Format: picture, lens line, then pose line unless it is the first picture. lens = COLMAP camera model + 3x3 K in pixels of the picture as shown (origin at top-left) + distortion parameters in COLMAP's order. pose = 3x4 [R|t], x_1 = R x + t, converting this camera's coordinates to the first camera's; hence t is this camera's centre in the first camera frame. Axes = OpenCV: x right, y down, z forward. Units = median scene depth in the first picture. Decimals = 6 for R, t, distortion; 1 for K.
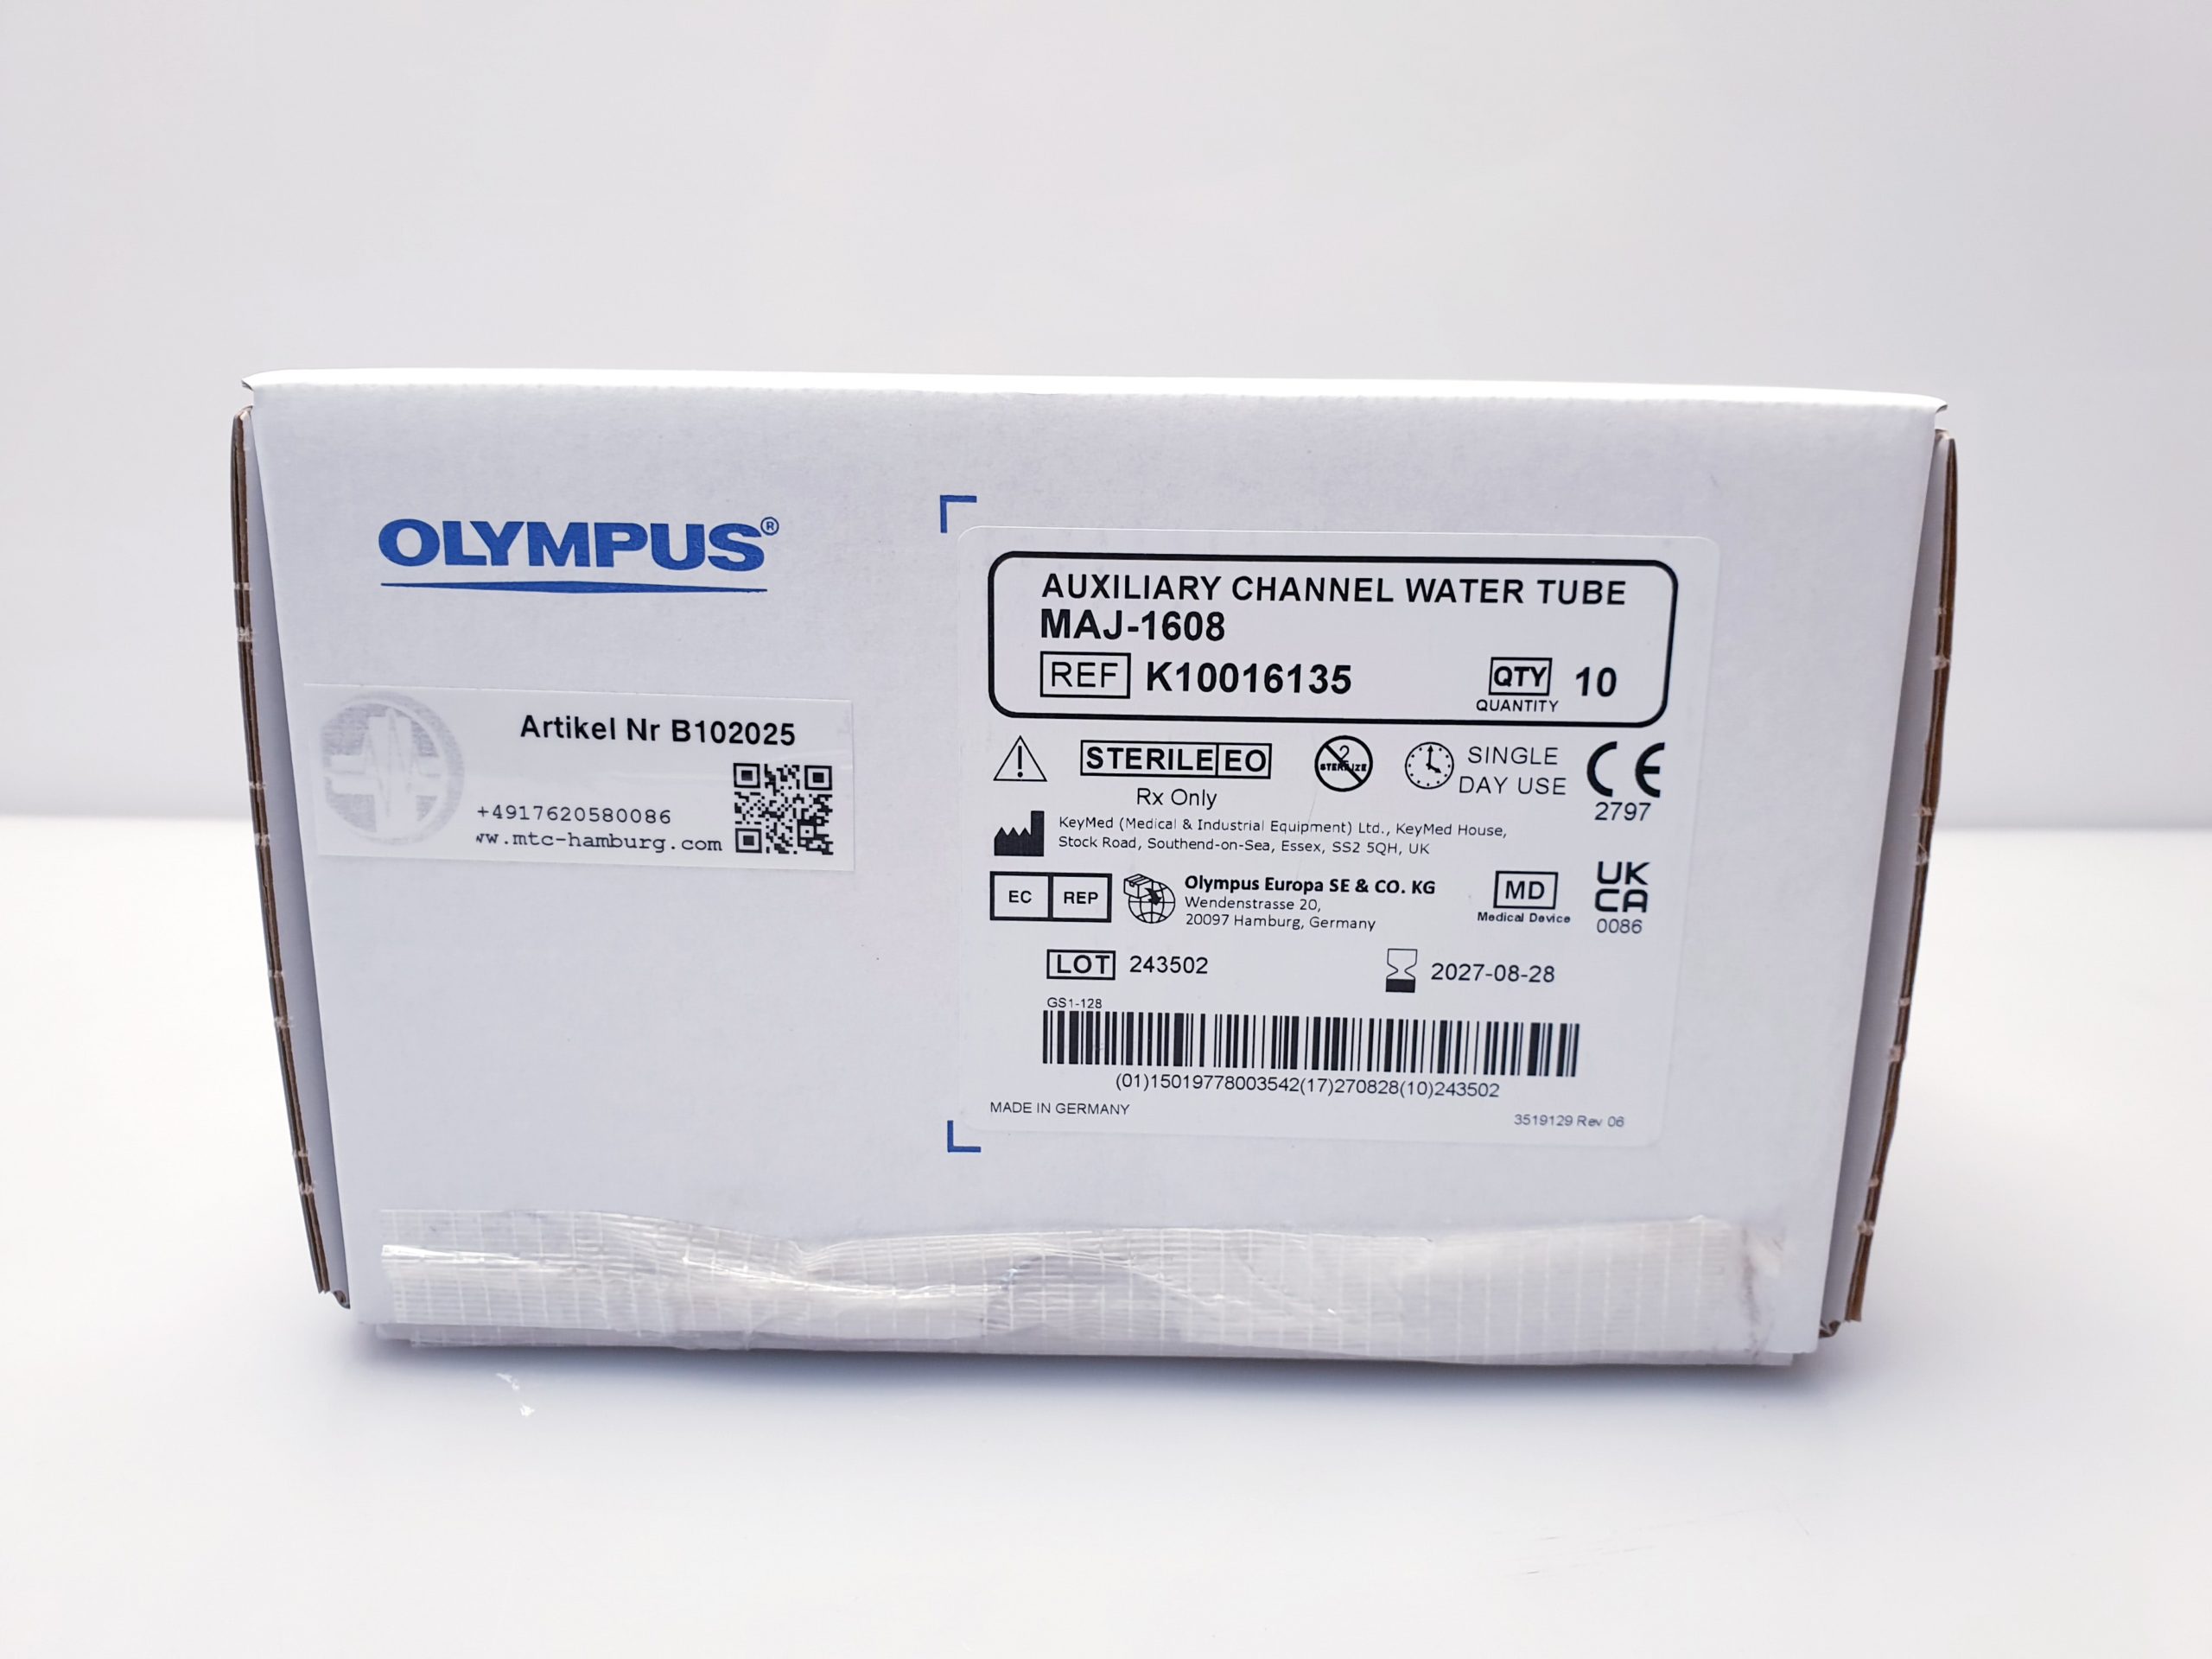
lens RADIAL K [[1784.1, 0, 1124.1], [0, 1784.1, 770.9], [0, 0, 1]] dist [0.044157, -0.102418]
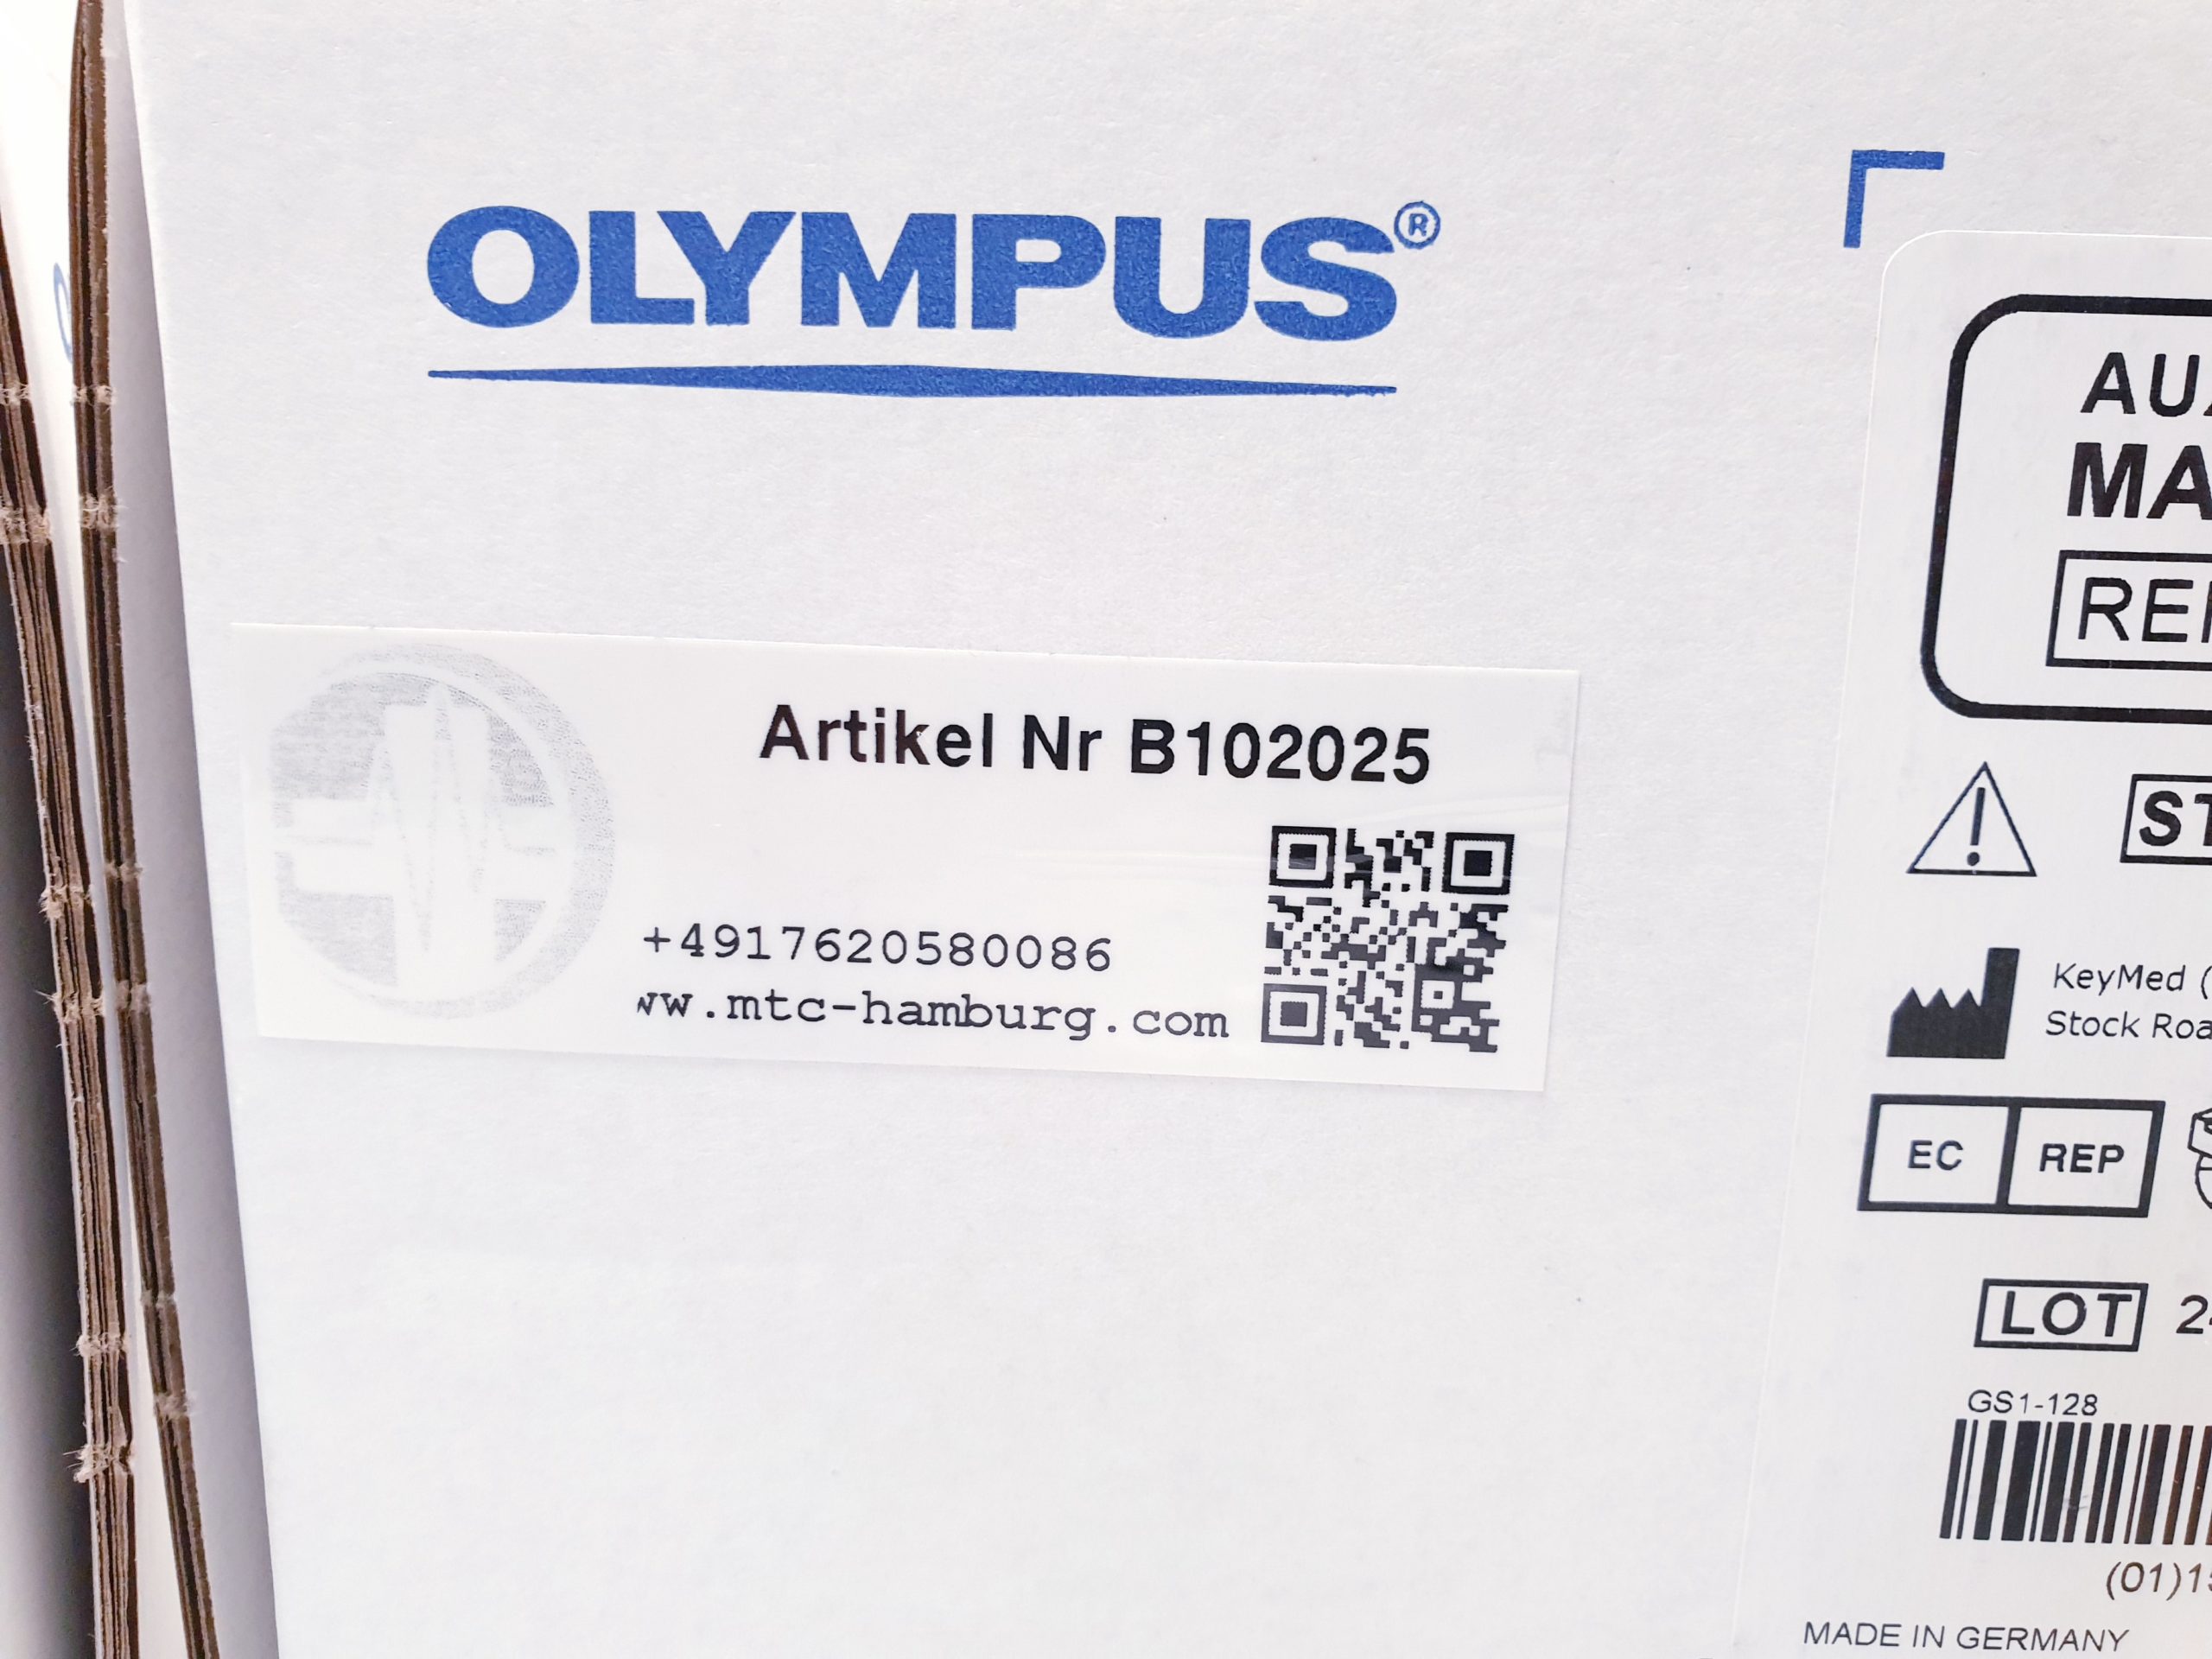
lens RADIAL K [[1784.1, 0, 1095.4], [0, 1784.1, 833.4], [0, 0, 1]] dist [0.044157, -0.102418]
pose [[0.999932, 0.007240, 0.009125, -0.262792], [-0.006967, 0.999538, -0.029582, 0.009690], [-0.009335, 0.029517, 0.999521, 0.588490]]
